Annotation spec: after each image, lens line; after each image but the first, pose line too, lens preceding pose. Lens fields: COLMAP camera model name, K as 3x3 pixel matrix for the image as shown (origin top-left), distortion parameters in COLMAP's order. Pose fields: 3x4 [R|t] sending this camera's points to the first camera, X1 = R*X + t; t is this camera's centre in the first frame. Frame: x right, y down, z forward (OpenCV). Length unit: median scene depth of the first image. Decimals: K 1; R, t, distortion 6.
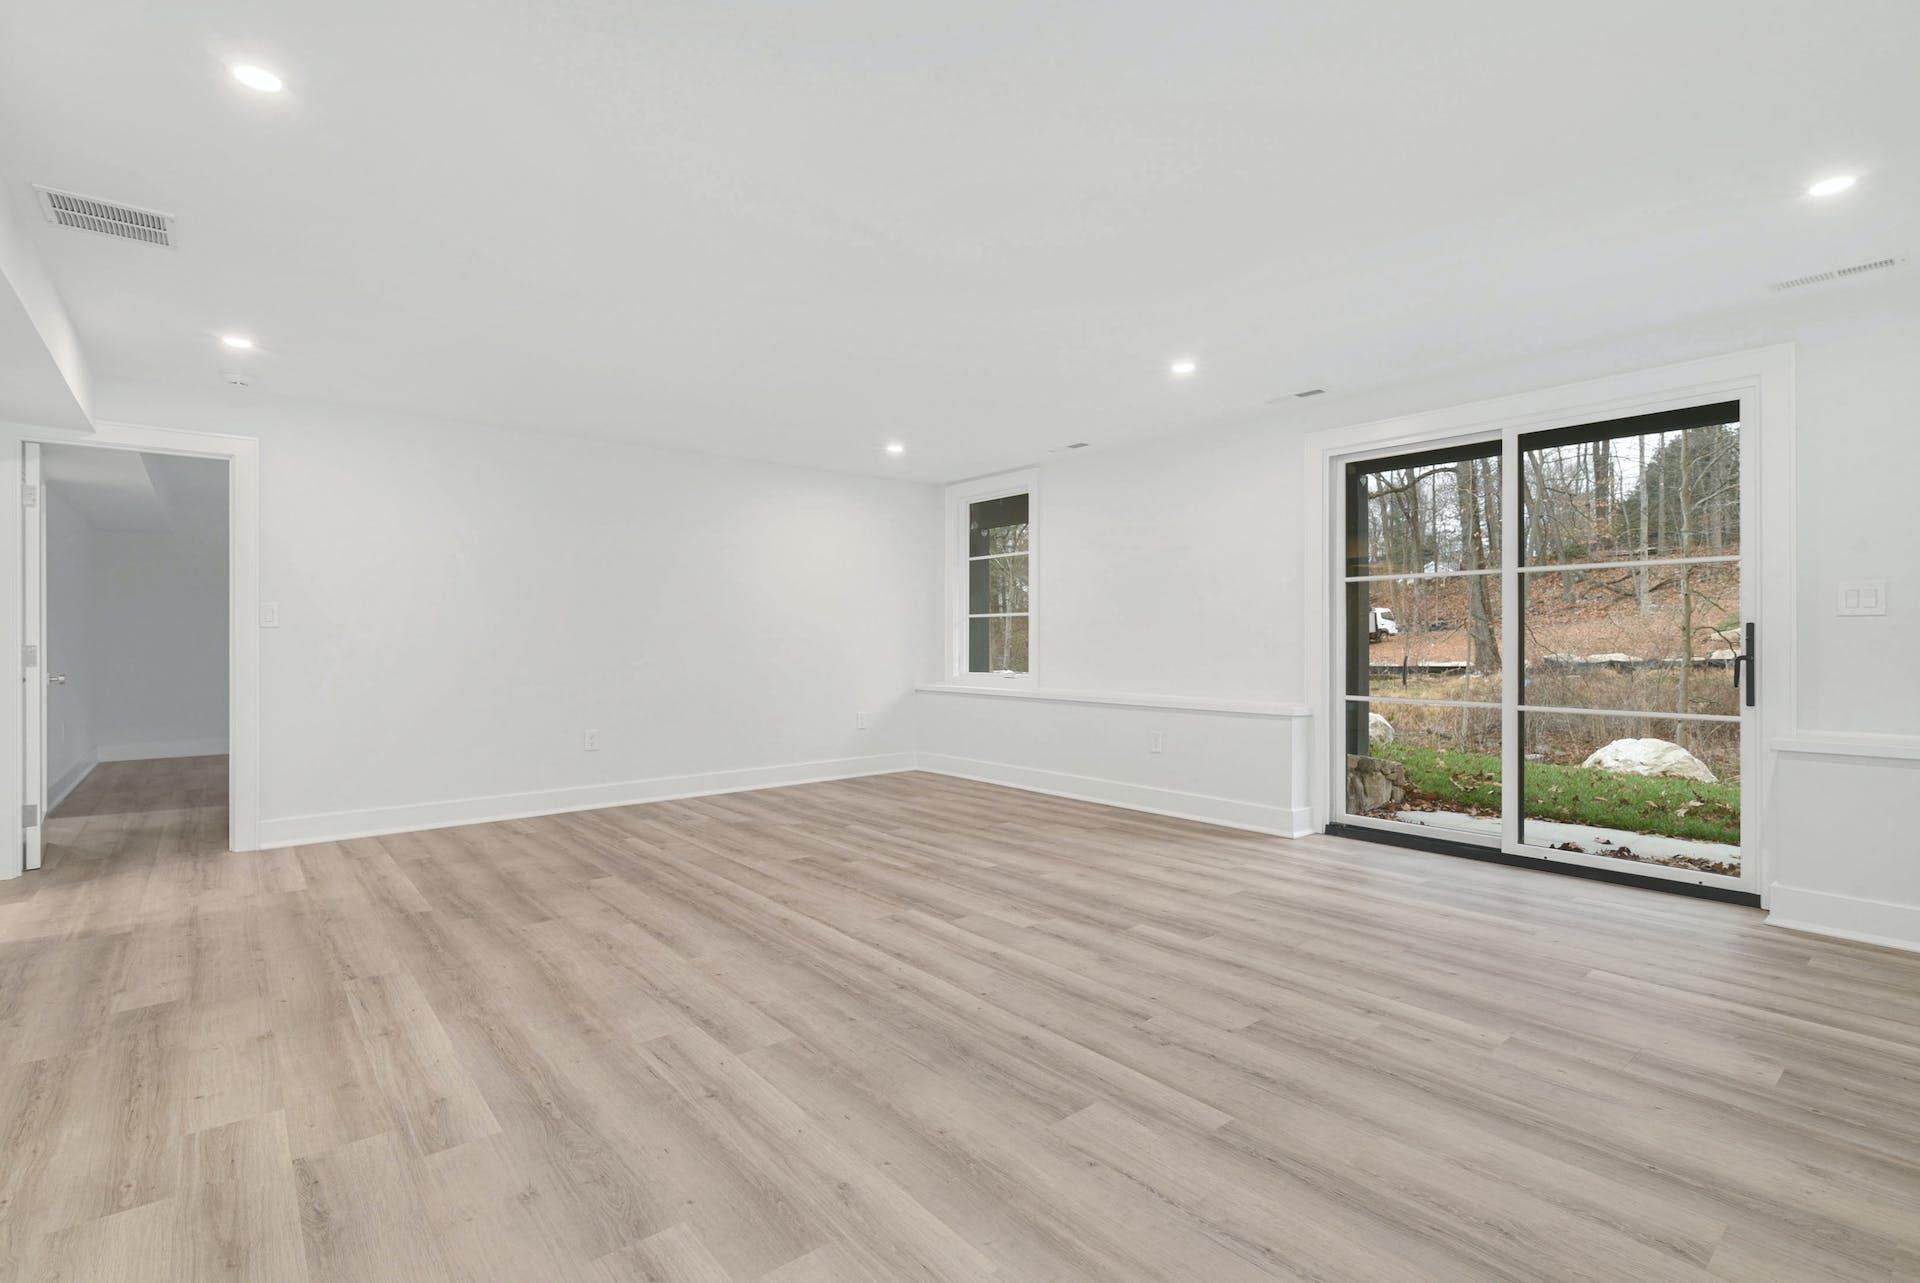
lens RADIAL K [[907.7, 0, 947.6], [0, 907.7, 645.0], [0, 0, 1]] dist [-0.003393, -0.000658]
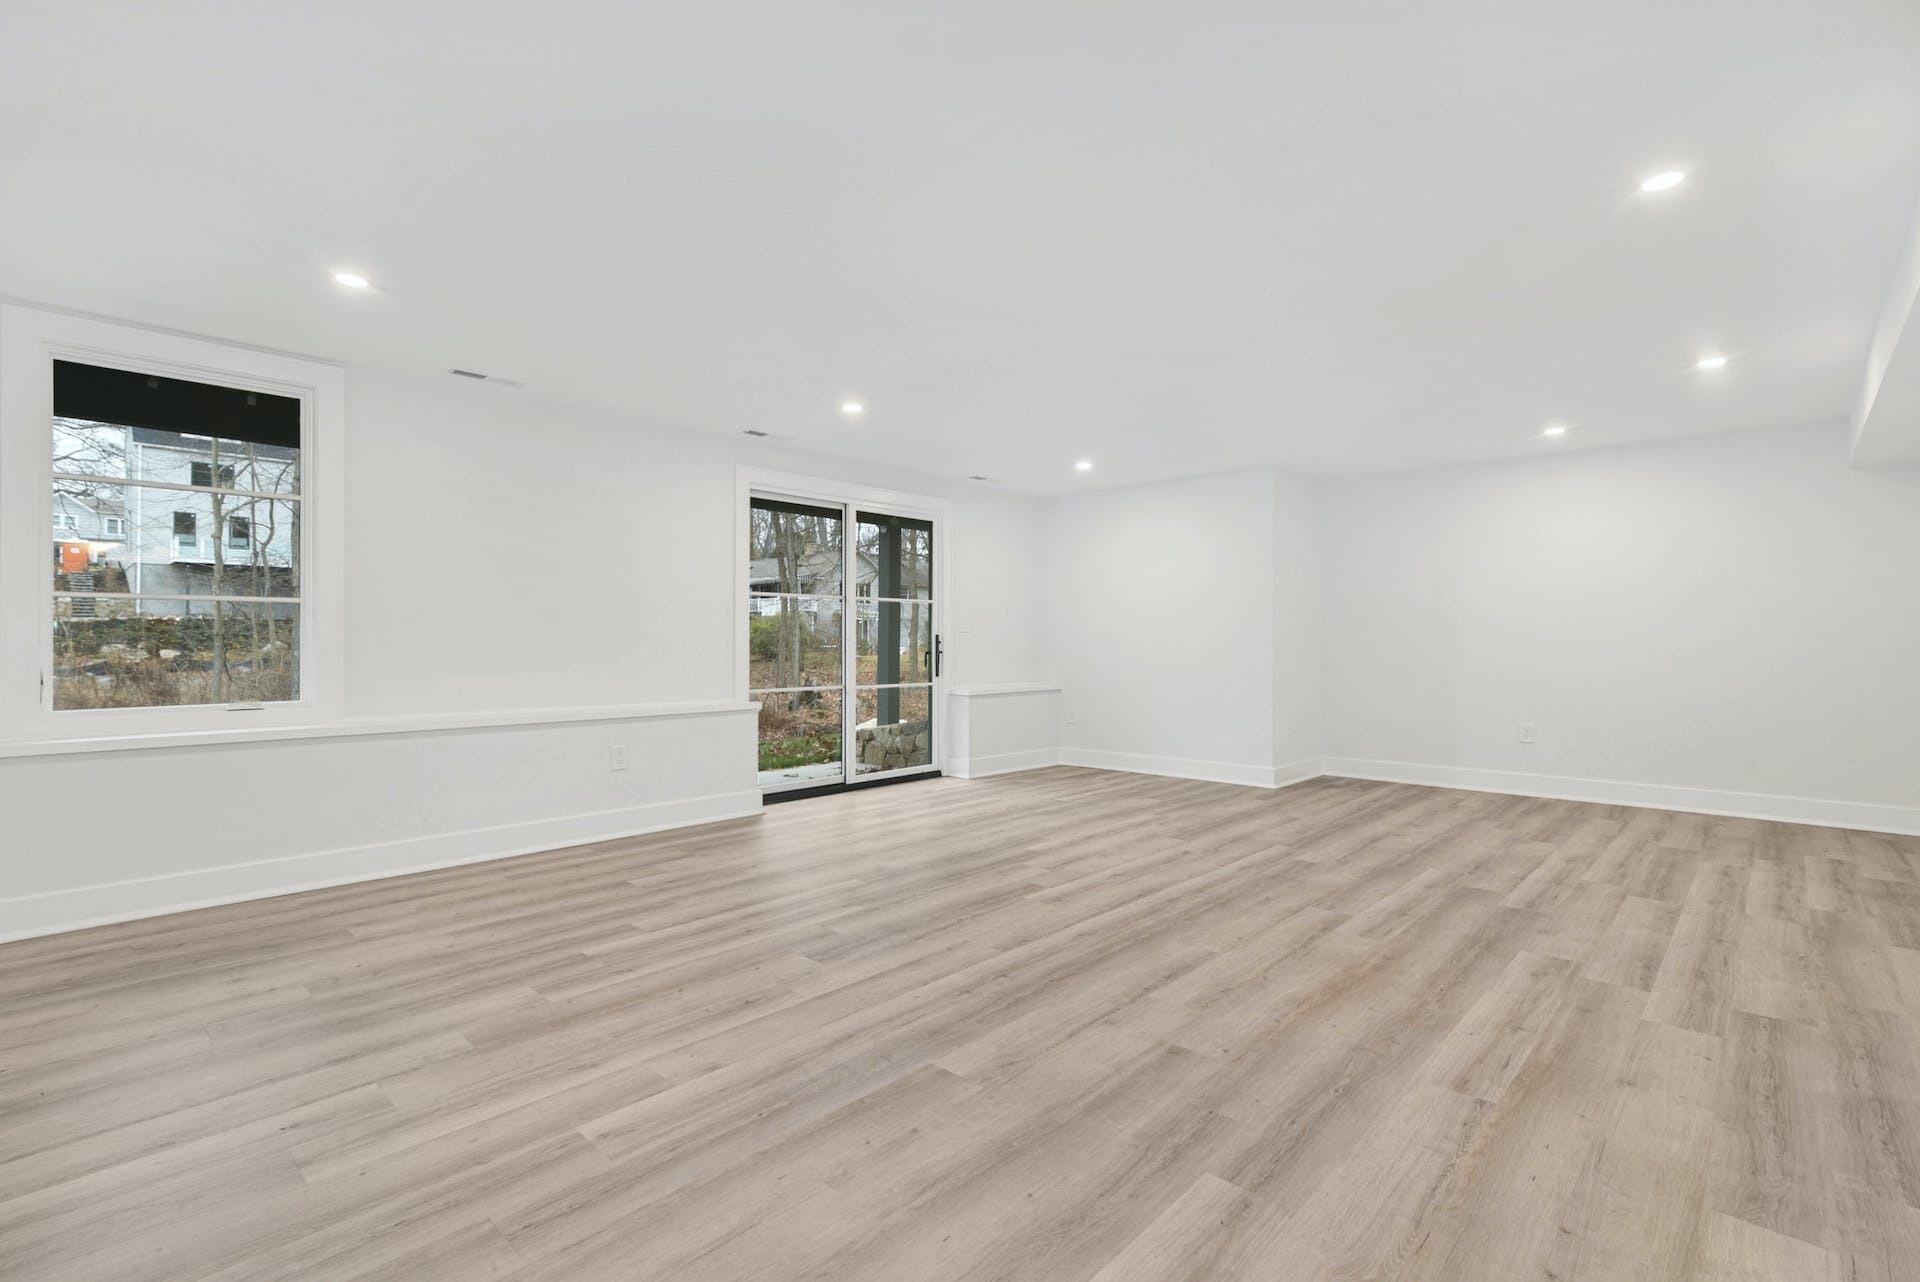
lens RADIAL K [[907.7, 0, 947.6], [0, 907.7, 644.5], [0, 0, 1]] dist [-0.003393, -0.000658]
pose [[-0.146612, 0.003013, 0.989189, -1.238023], [0.010098, 0.999948, -0.001549, 0.000011], [-0.989143, 0.009762, -0.146635, 1.439647]]
